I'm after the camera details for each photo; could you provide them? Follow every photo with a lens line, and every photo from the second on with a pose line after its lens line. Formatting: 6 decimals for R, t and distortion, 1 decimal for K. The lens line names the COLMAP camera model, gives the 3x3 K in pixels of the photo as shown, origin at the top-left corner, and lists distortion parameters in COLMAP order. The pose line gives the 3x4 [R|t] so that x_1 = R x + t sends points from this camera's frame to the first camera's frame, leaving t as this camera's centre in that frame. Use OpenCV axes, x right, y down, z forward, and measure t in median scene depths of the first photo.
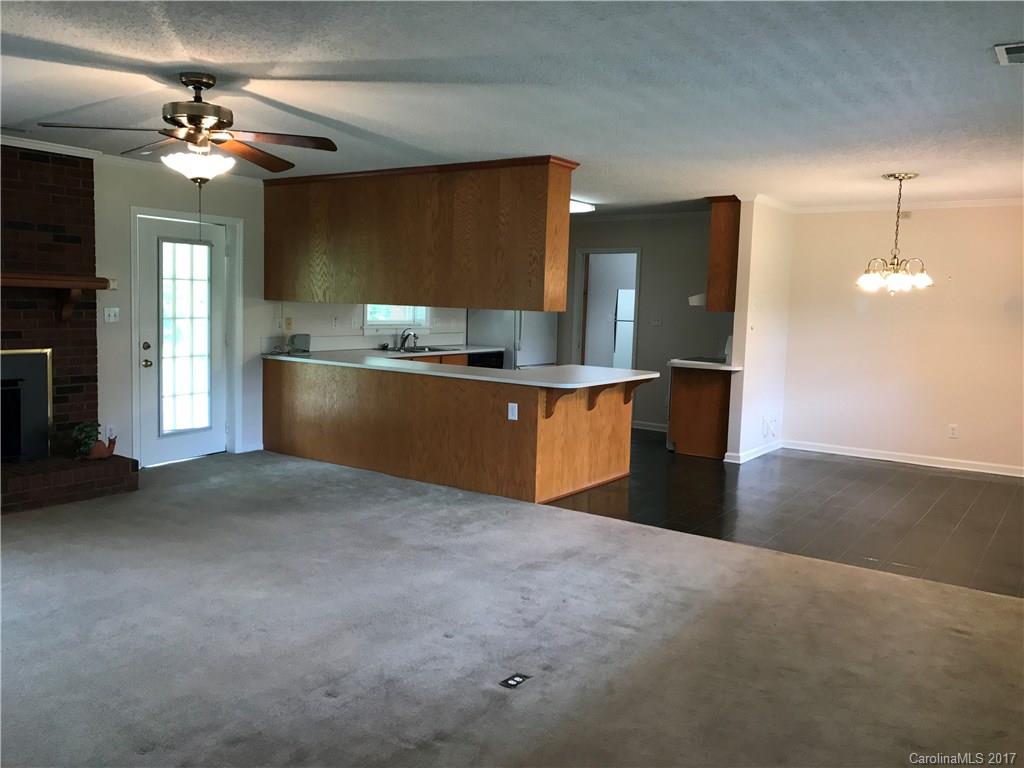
lens RADIAL K [[848.1, 0, 512.8], [0, 848.1, 374.0], [0, 0, 1]] dist [0.073814, -0.074333]
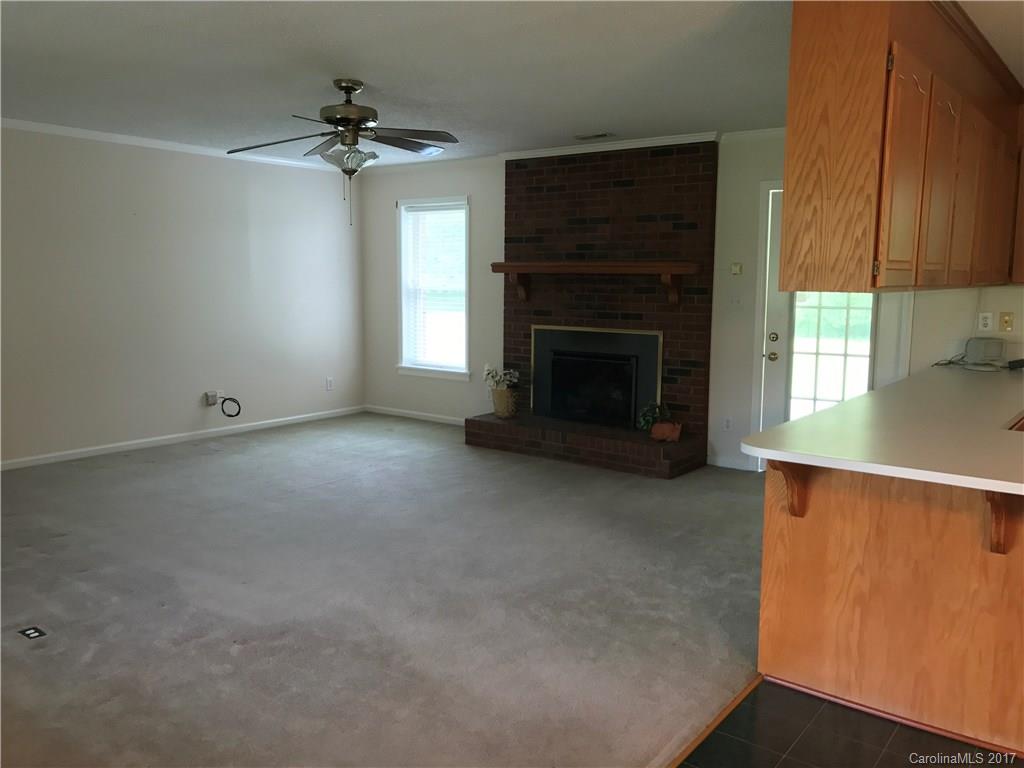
lens RADIAL K [[841.5, 0, 512.0], [0, 841.5, 384.0], [0, 0, 1]] dist [0.086240, -0.148337]
pose [[-0.047767, 0.102381, -0.993598, 0.465781], [-0.098688, 0.989382, 0.106691, -0.051475], [0.993971, 0.103152, -0.037156, 0.763231]]
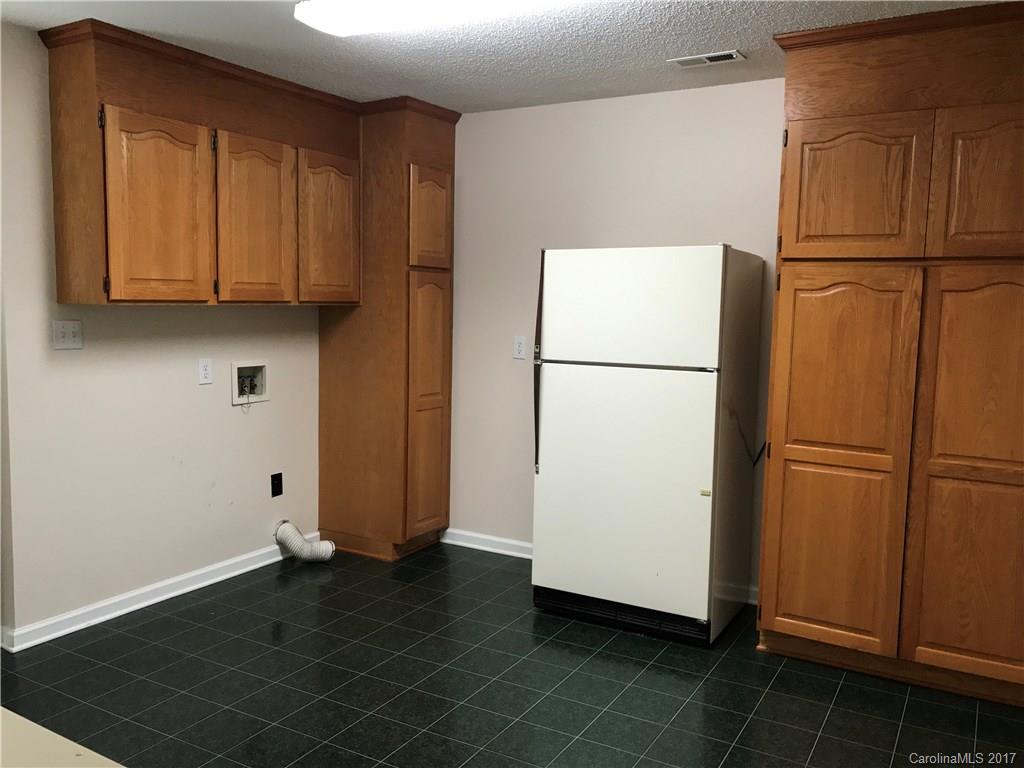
lens RADIAL K [[848.1, 0, 512.8], [0, 848.1, 374.0], [0, 0, 1]] dist [0.073814, -0.074333]
pose [[0.996616, -0.022877, 0.078952, 0.180257], [0.021288, 0.999555, 0.020915, -0.130530], [-0.079395, -0.019164, 0.996659, 1.430975]]
